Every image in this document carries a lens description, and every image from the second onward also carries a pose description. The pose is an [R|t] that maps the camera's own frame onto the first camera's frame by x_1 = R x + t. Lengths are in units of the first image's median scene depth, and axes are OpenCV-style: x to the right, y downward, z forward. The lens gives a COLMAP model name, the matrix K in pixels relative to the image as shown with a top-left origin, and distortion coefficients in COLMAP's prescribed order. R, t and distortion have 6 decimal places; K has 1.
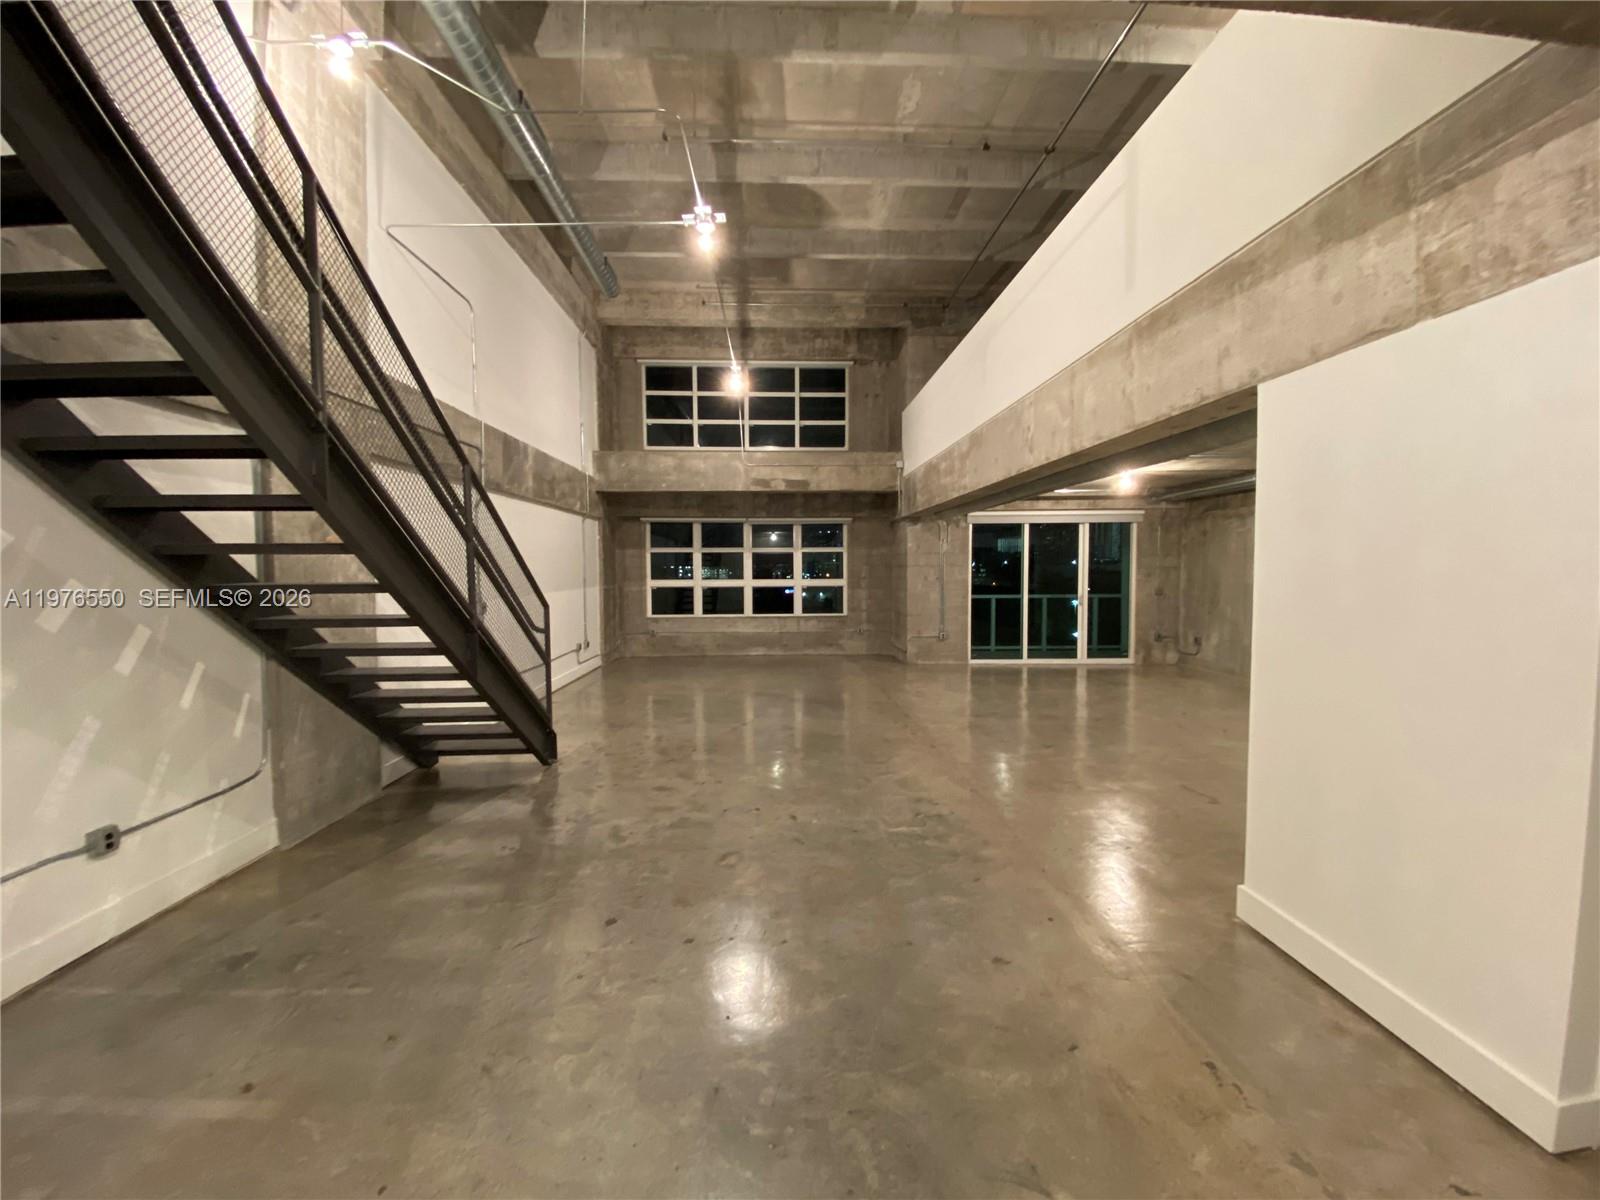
lens RADIAL K [[654.0, 0, 811.9], [0, 654.0, 597.8], [0, 0, 1]] dist [0.002242, -0.002430]
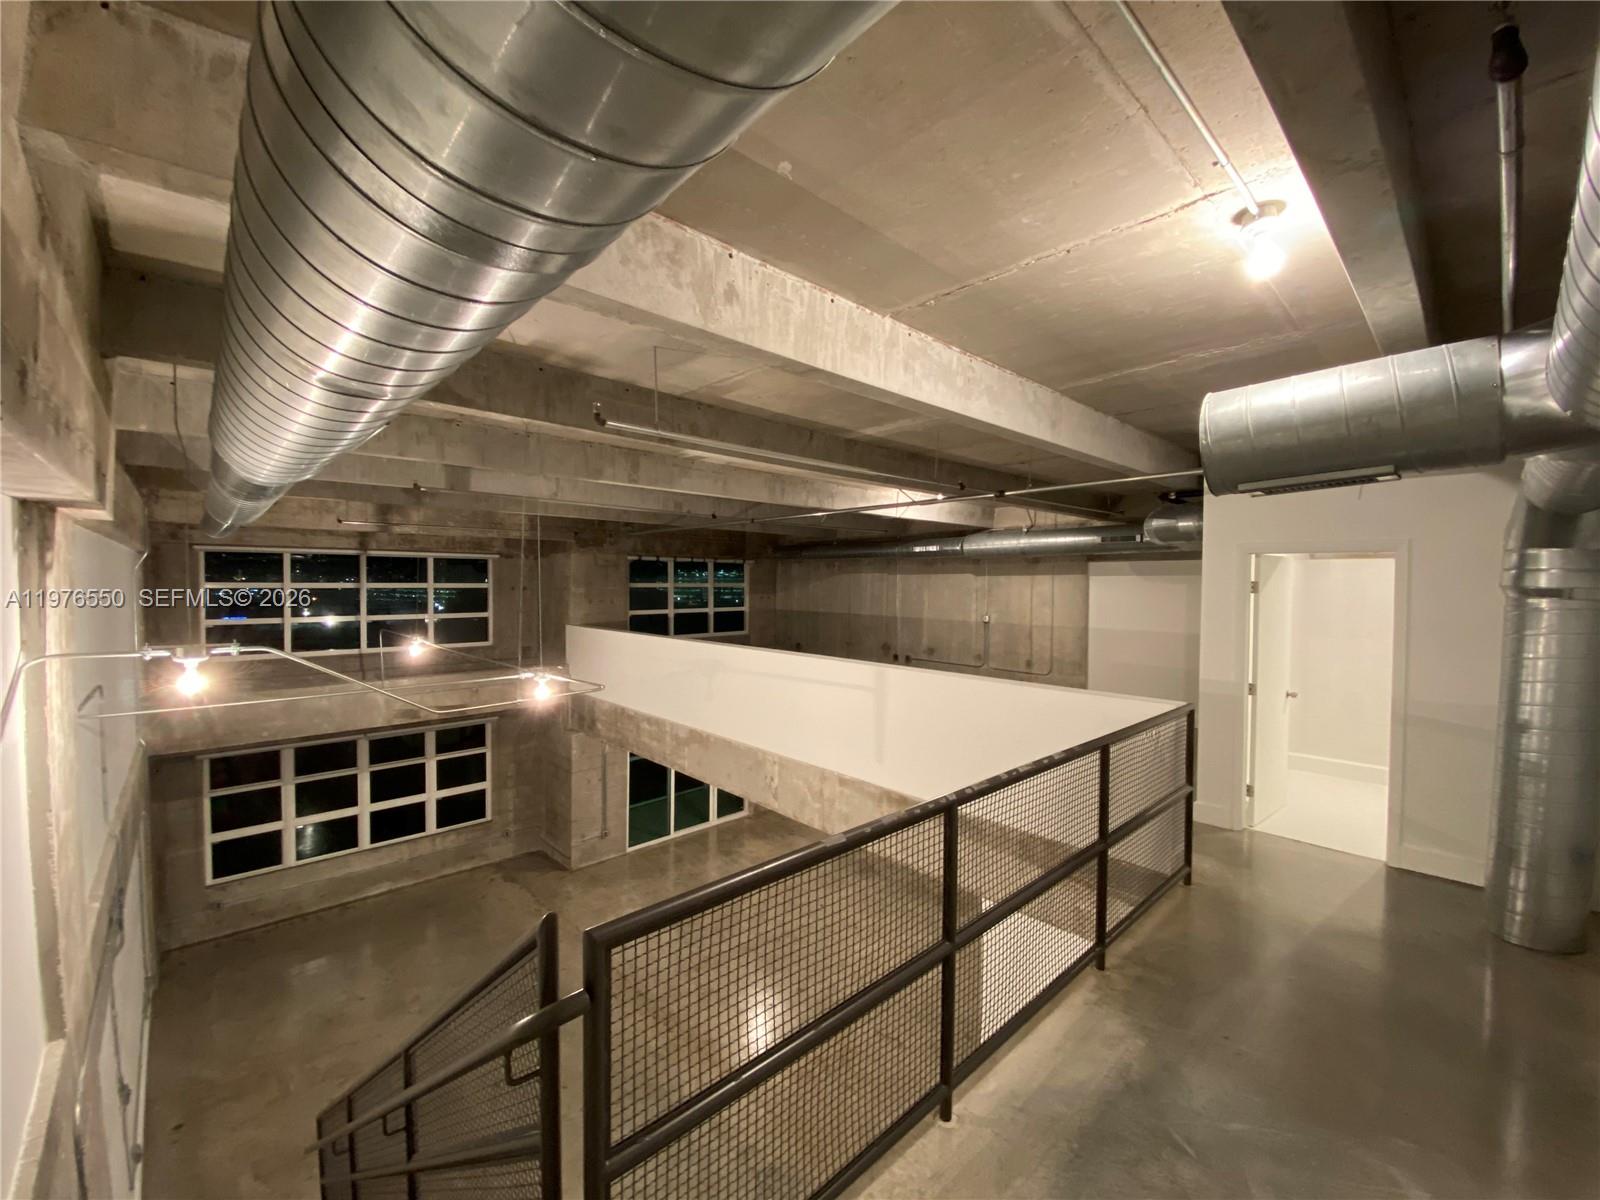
lens RADIAL K [[654.0, 0, 808.5], [0, 654.0, 595.3], [0, 0, 1]] dist [0.002242, -0.002430]
pose [[0.768078, -0.004695, 0.640340, -0.198898], [0.026490, 0.999350, -0.024447, -0.263435], [-0.639809, 0.035740, 0.767703, -0.020629]]
